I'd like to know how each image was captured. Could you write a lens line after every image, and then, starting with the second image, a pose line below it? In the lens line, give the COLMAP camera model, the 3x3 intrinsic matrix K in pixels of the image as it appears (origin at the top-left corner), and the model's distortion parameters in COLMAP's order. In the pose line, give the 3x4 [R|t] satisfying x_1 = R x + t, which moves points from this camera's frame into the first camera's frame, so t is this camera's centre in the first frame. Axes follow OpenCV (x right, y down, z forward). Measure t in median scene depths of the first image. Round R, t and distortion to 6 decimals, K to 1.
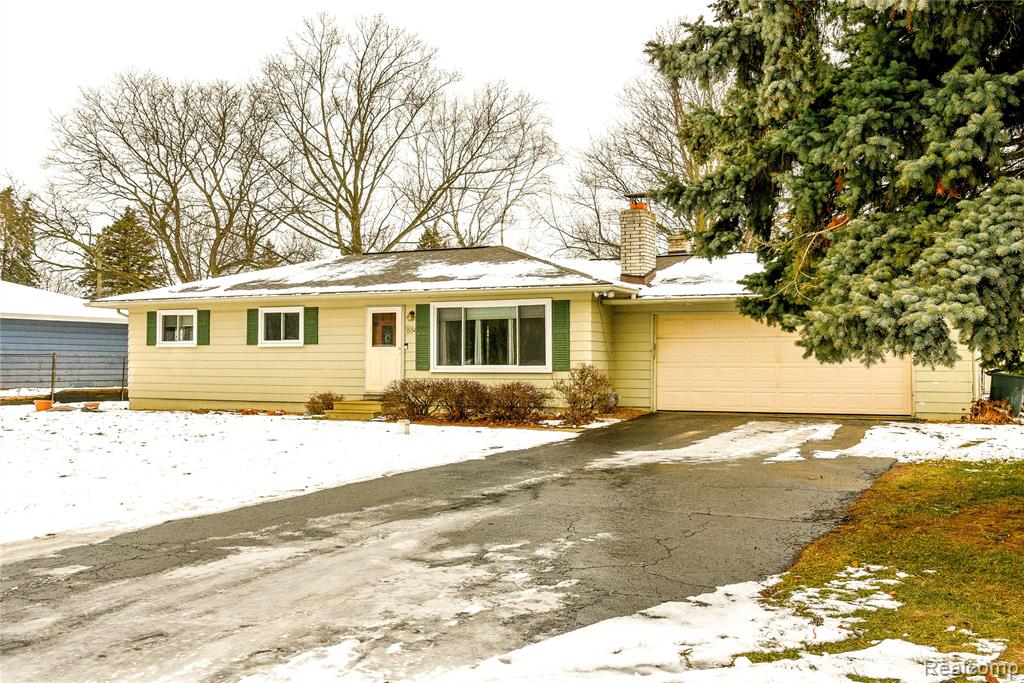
lens RADIAL K [[901.9, 0, 516.4], [0, 901.9, 342.7], [0, 0, 1]] dist [-0.043047, 0.010995]
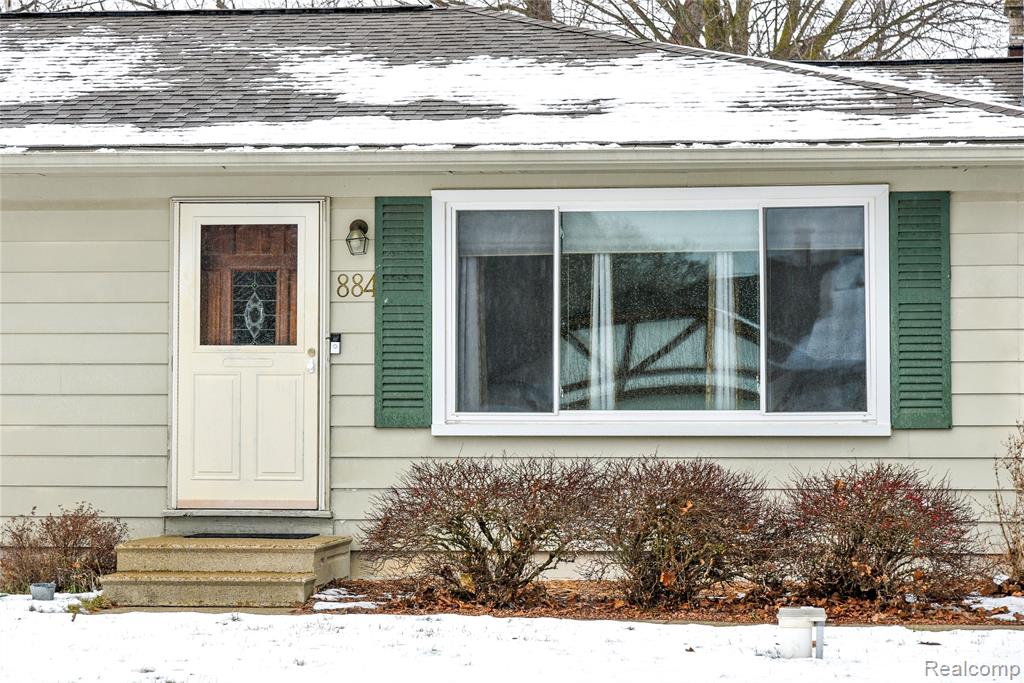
lens RADIAL K [[2811.1, 0, 510.4], [0, 2811.1, 341.6], [0, 0, 1]] dist [0.031935, 0.000000]
pose [[0.959972, 0.005804, 0.280037, -0.316255], [-0.006345, 0.999979, 0.001026, 0.001919], [-0.280025, -0.002762, 0.959989, 0.136523]]
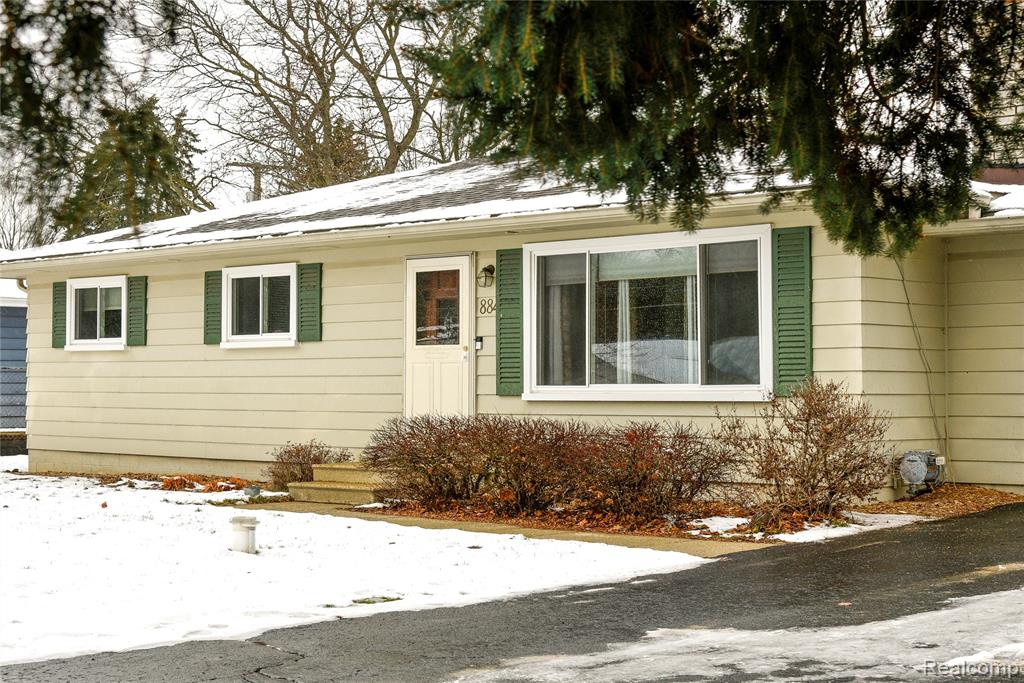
lens RADIAL K [[1644.5, 0, 507.0], [0, 1644.5, 336.5], [0, 0, 1]] dist [0.045164, 0.000000]
pose [[0.951836, -0.011858, -0.306378, 0.143856], [0.010063, 0.999922, -0.007440, 0.006901], [0.306442, 0.003998, 0.951881, 0.218623]]
